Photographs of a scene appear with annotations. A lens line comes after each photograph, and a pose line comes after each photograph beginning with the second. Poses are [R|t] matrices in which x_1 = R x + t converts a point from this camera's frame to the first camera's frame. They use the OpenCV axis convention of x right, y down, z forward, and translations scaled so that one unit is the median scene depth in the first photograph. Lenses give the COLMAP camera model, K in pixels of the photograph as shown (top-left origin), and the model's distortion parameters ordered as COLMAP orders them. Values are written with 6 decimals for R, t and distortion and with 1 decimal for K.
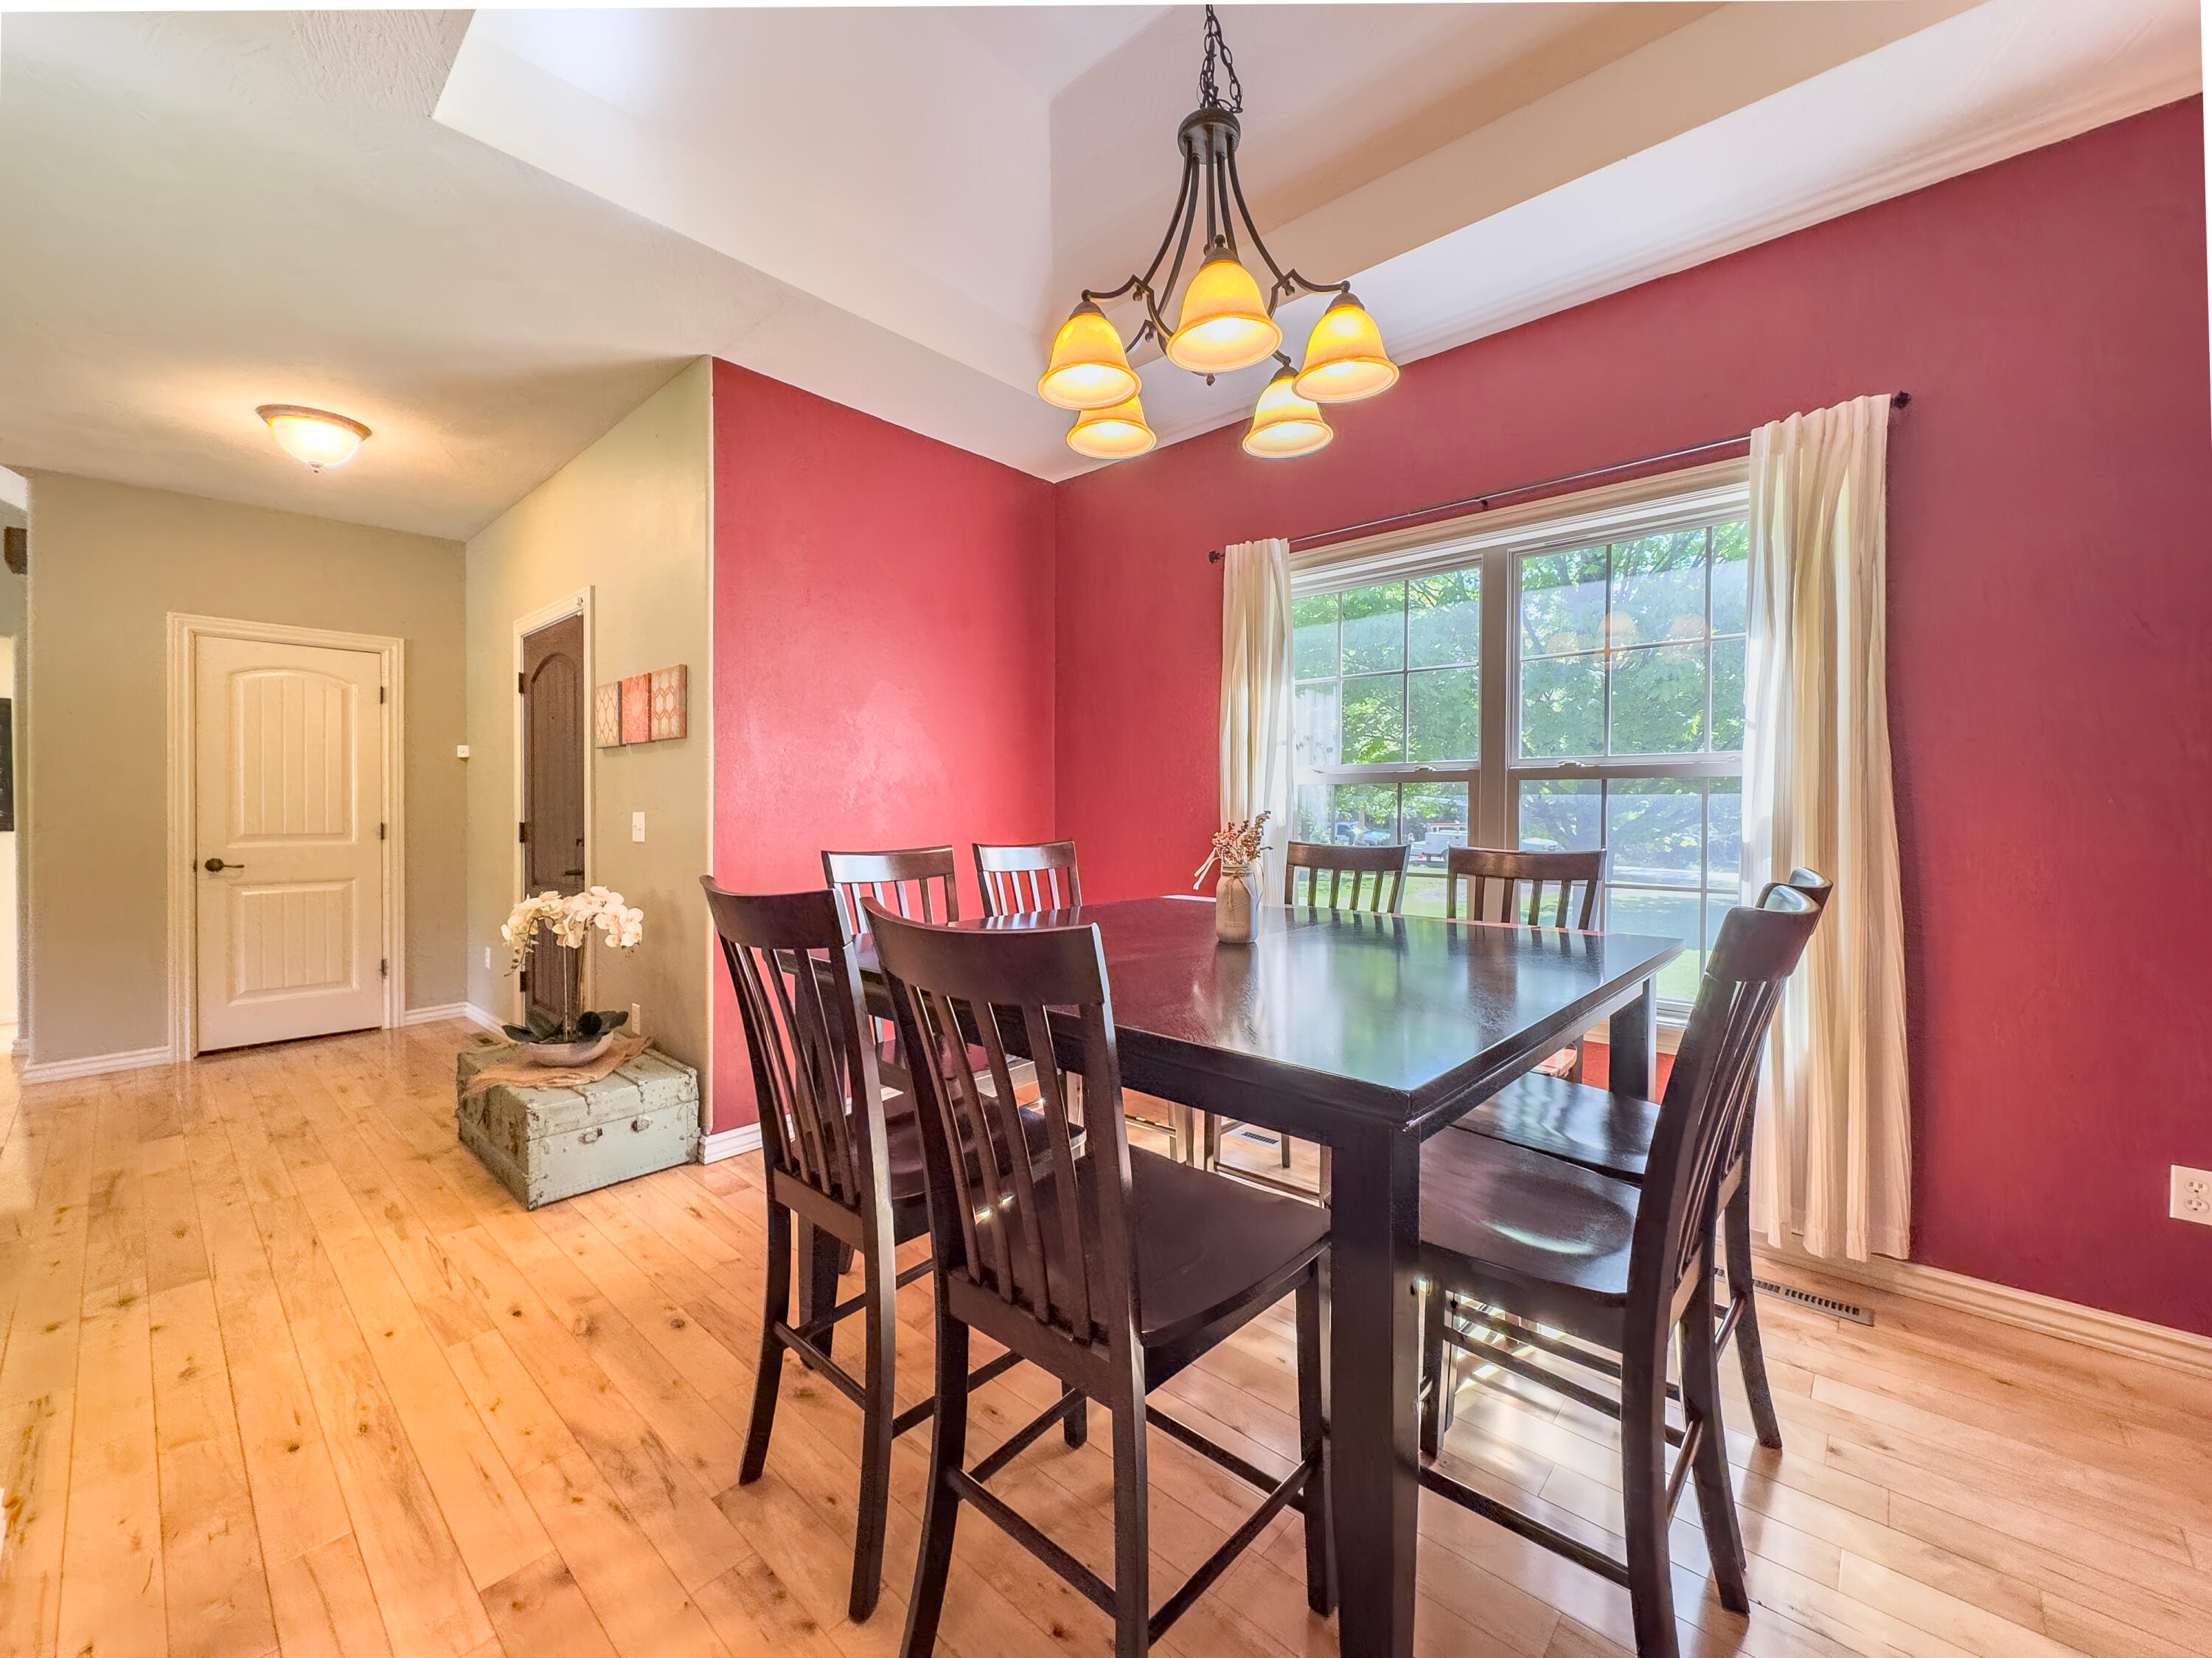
lens RADIAL K [[887.6, 0, 1103.6], [0, 887.6, 809.1], [0, 0, 1]] dist [-0.001149, -0.000046]
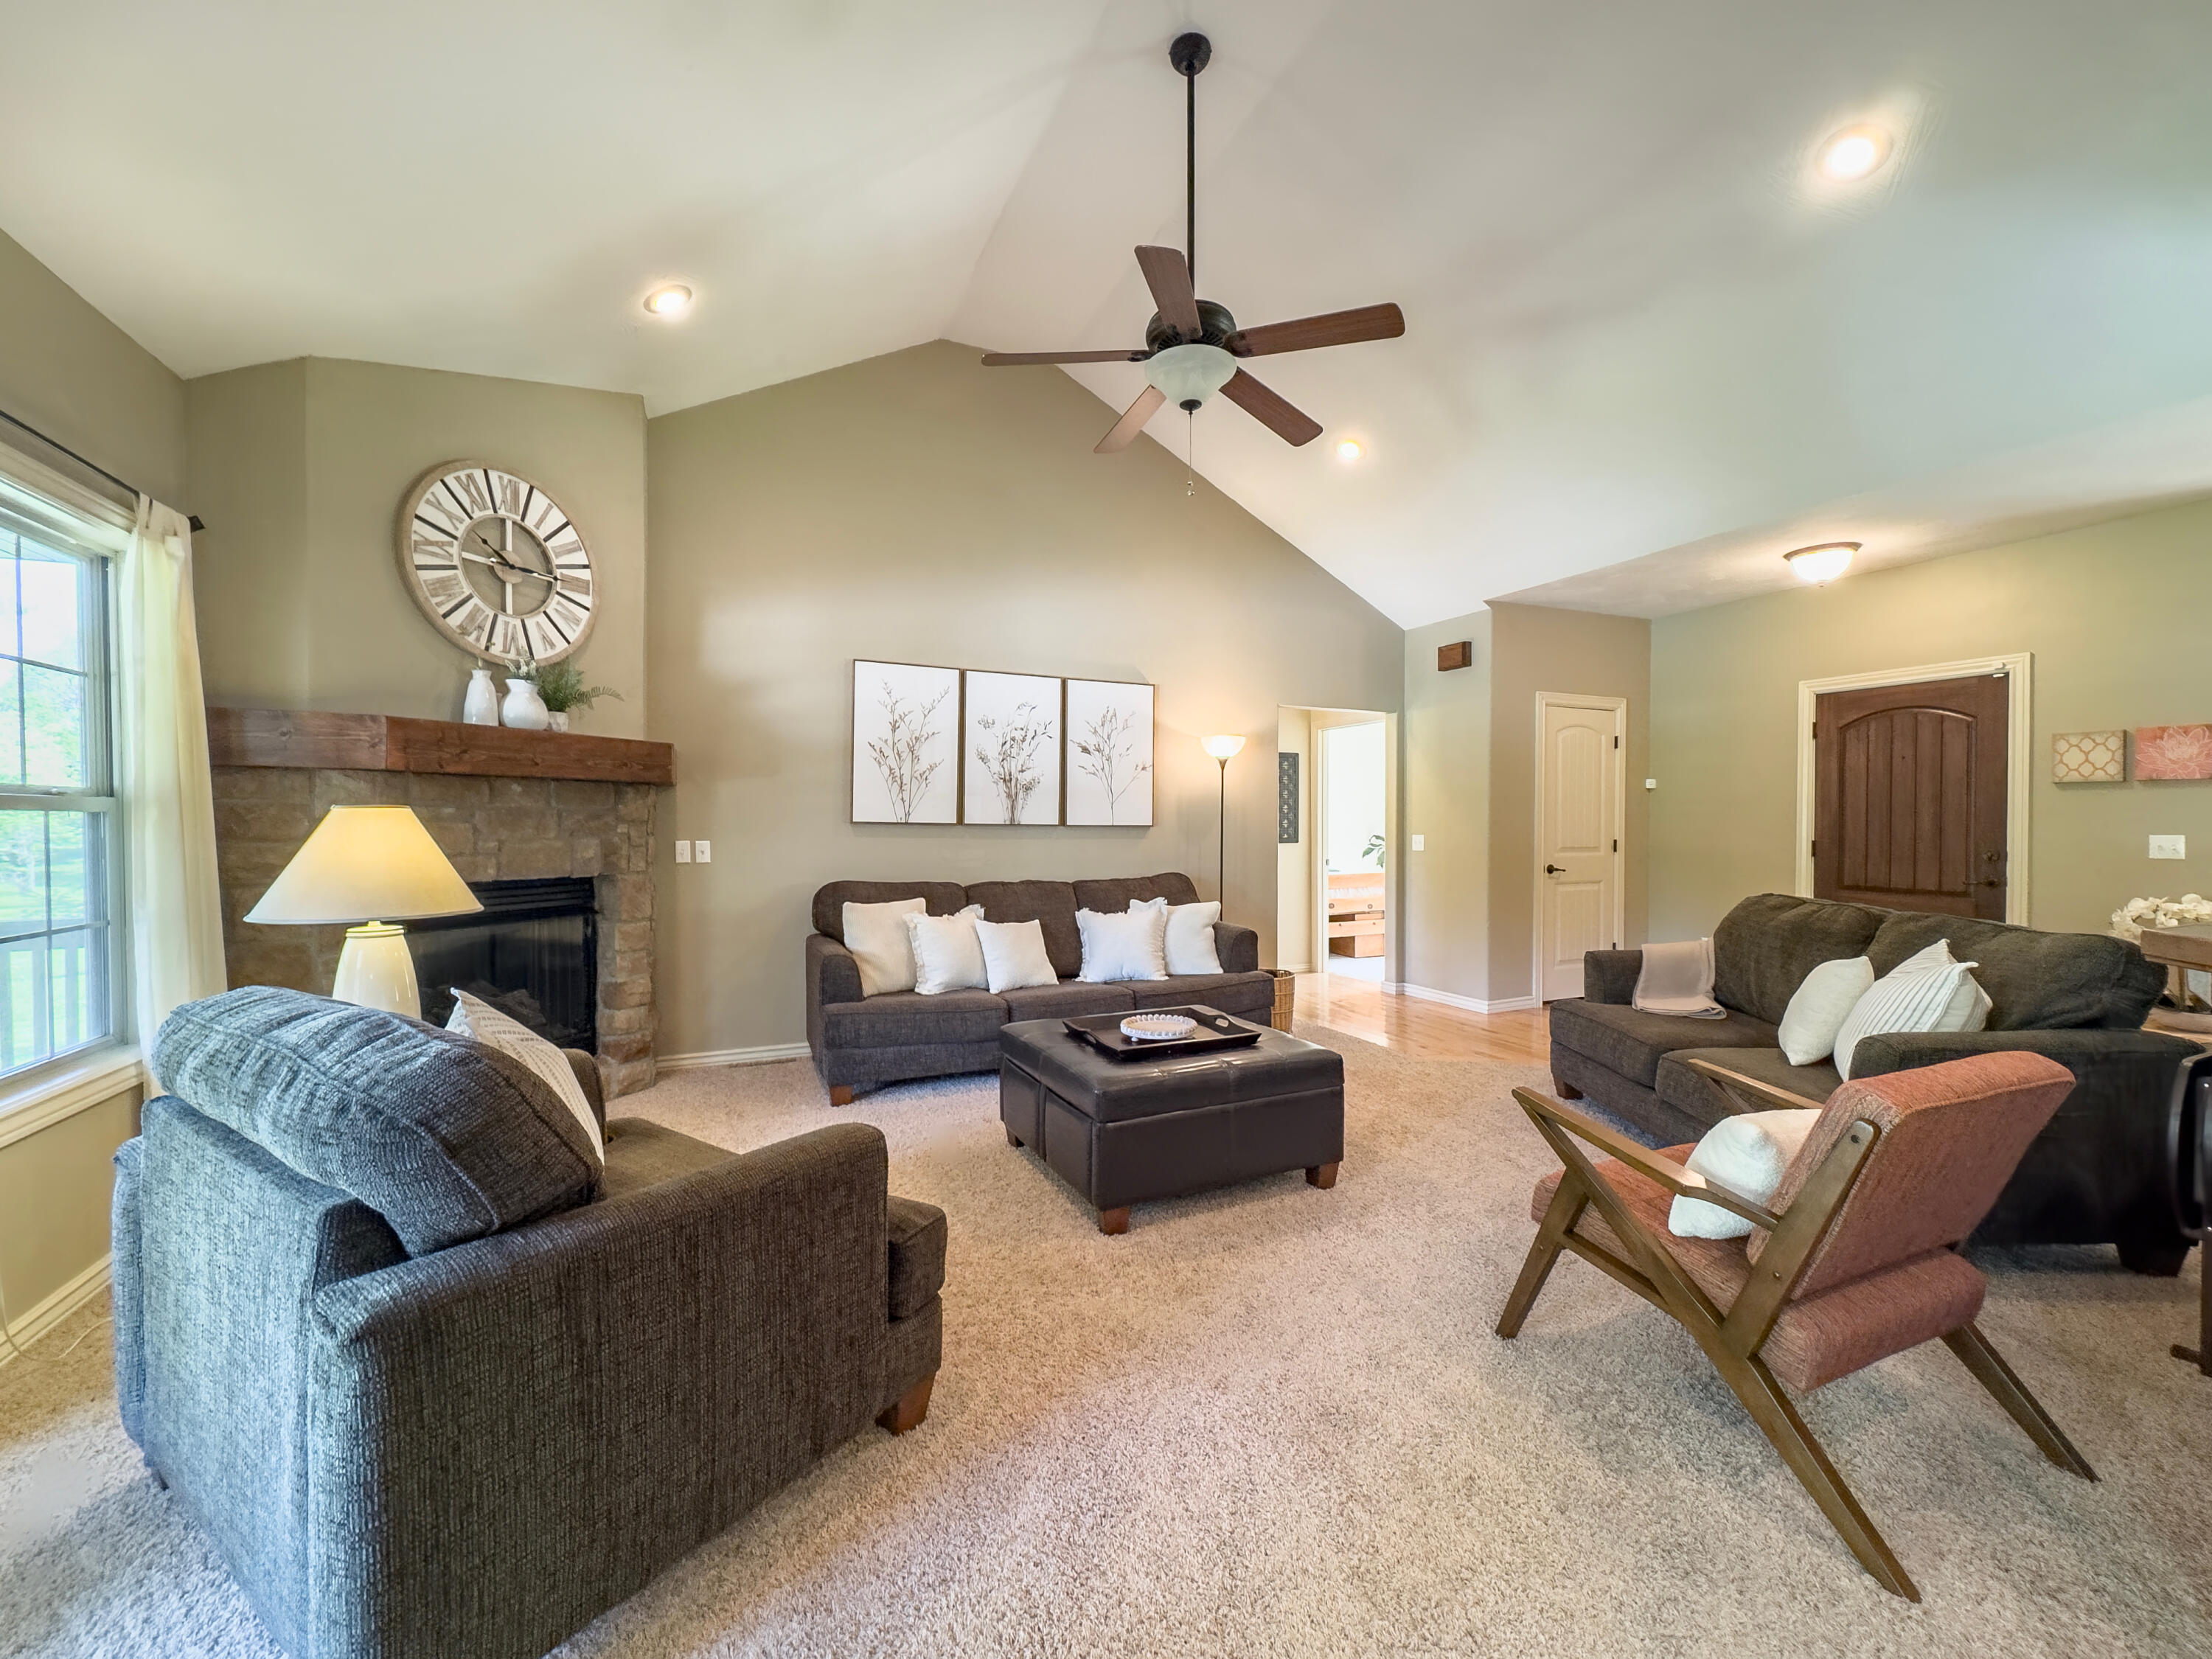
lens RADIAL K [[887.7, 0, 1103.6], [0, 887.7, 809.6], [0, 0, 1]] dist [-0.001149, -0.000046]
pose [[0.919929, -0.008405, -0.391996, -1.020251], [0.003123, 0.999896, -0.014108, -0.012884], [0.392073, 0.011754, 0.919859, -0.536208]]
